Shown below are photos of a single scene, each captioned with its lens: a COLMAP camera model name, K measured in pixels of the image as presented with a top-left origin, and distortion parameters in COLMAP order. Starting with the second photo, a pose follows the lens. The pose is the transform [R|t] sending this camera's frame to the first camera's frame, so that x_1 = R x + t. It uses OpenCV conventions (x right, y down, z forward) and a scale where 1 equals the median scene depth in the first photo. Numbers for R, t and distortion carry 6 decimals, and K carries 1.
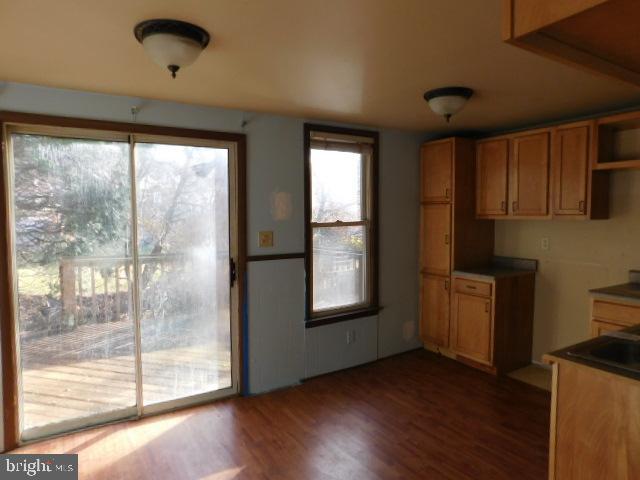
lens RADIAL K [[421.4, 0, 320.0], [0, 421.4, 240.0], [0, 0, 1]] dist [-0.006173, 0.000146]
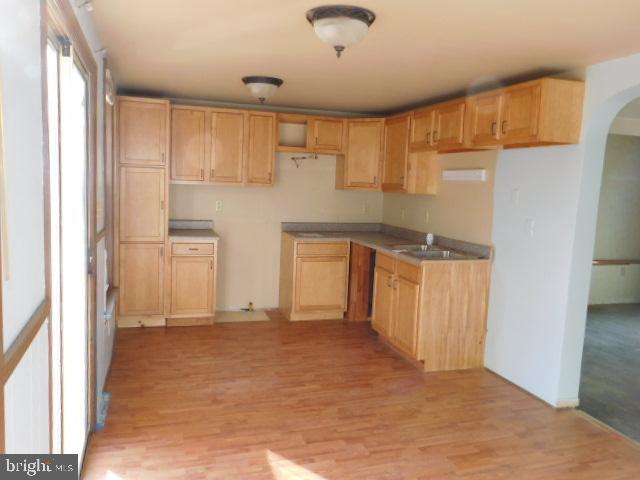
lens RADIAL K [[520.9, 0, 320.0], [0, 520.9, 240.0], [0, 0, 1]] dist [0.019629, -0.001001]
pose [[0.258361, -0.098326, 0.961032, -0.900835], [0.018862, 0.995131, 0.096744, -0.035820], [-0.965864, -0.006868, 0.258958, 0.388370]]
